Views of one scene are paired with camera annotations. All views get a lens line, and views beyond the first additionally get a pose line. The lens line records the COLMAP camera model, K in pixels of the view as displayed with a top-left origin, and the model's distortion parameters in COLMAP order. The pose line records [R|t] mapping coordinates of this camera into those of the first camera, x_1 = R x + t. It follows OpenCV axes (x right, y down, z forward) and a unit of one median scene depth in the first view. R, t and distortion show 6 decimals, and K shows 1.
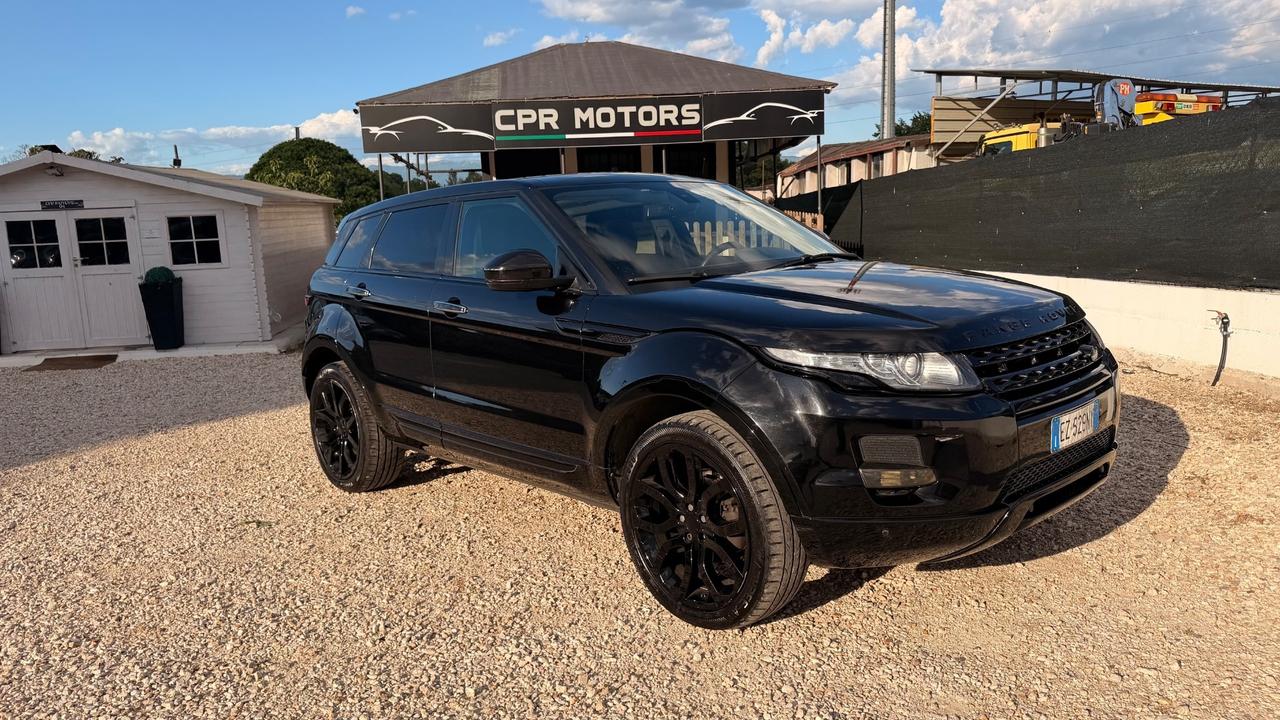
lens RADIAL K [[922.4, 0, 652.2], [0, 922.4, 366.3], [0, 0, 1]] dist [0.076704, -0.146241]
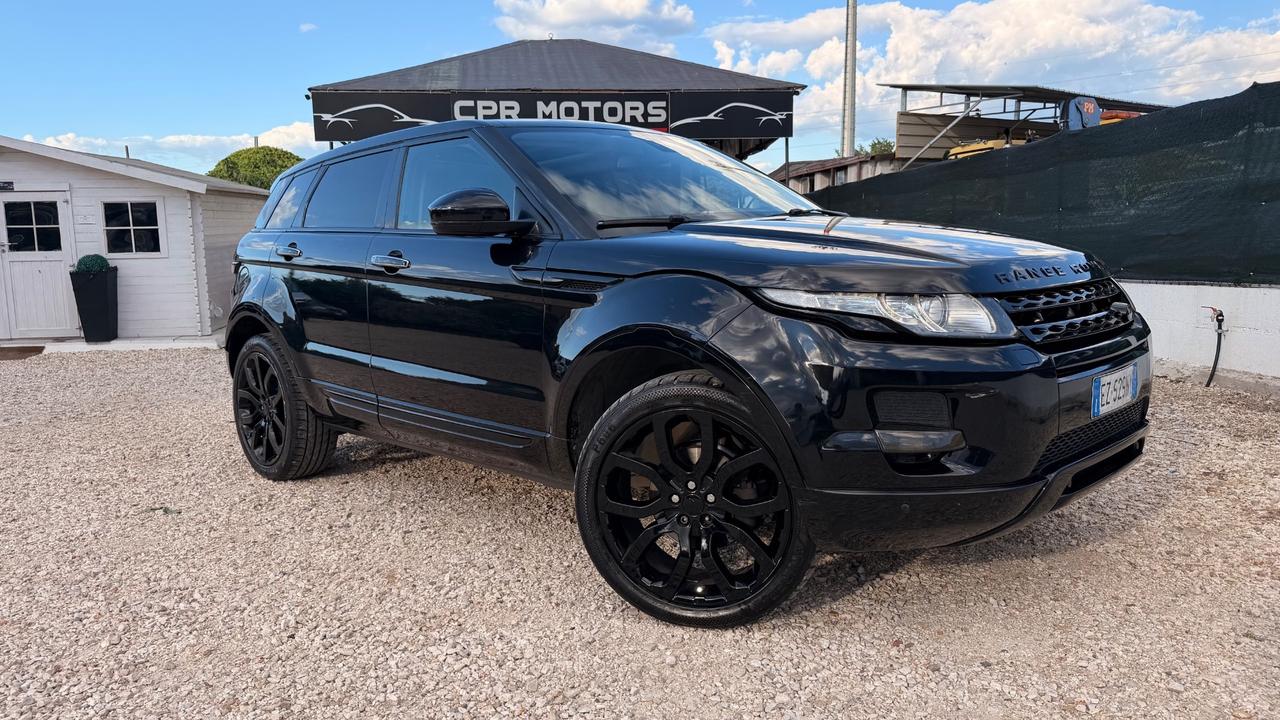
lens RADIAL K [[918.3, 0, 640.0], [0, 918.3, 360.0], [0, 0, 1]] dist [0.032636, -0.057700]
pose [[0.999297, 0.018340, 0.032689, -0.003162], [-0.017261, 0.999307, -0.032963, 0.021601], [-0.033271, 0.032376, 0.998922, 0.050465]]
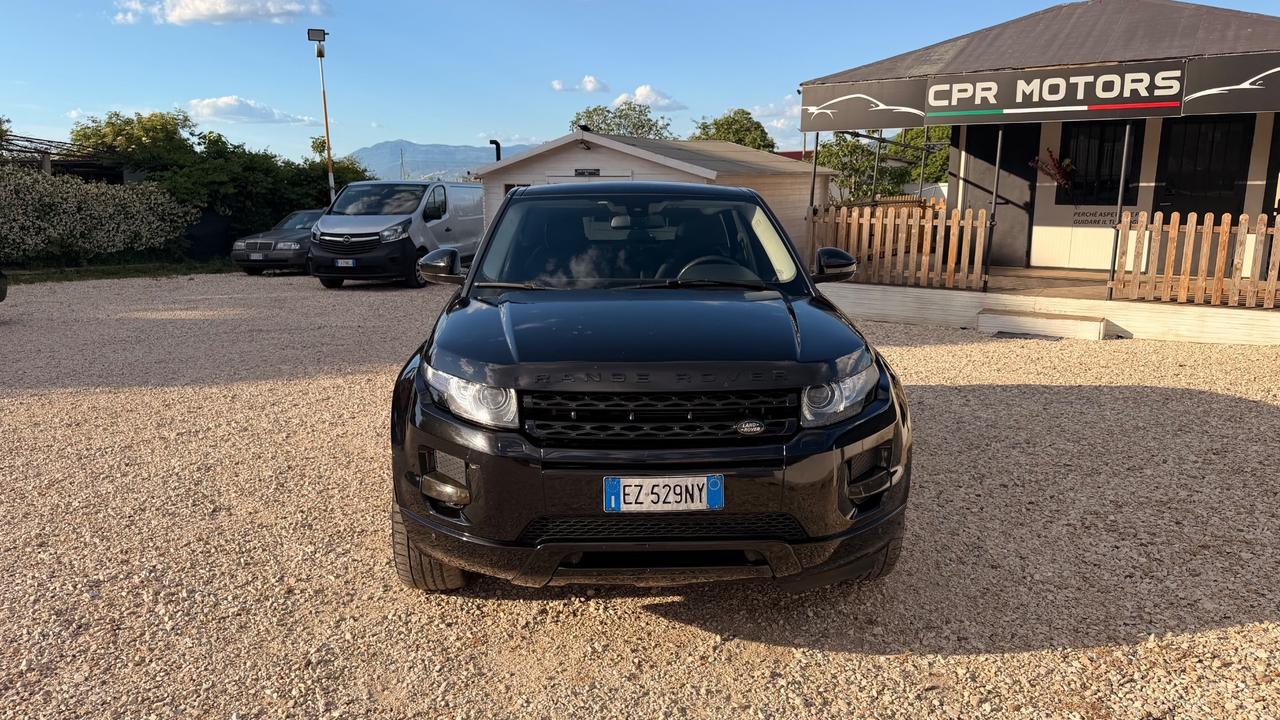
lens RADIAL K [[944.9, 0, 640.0], [0, 944.9, 360.0], [0, 0, 1]] dist [0.031381, -0.089340]
pose [[0.740556, 0.160021, -0.652663, 0.300679], [-0.137026, 0.986787, 0.086463, -0.042070], [0.657875, 0.025401, 0.752698, 0.080356]]
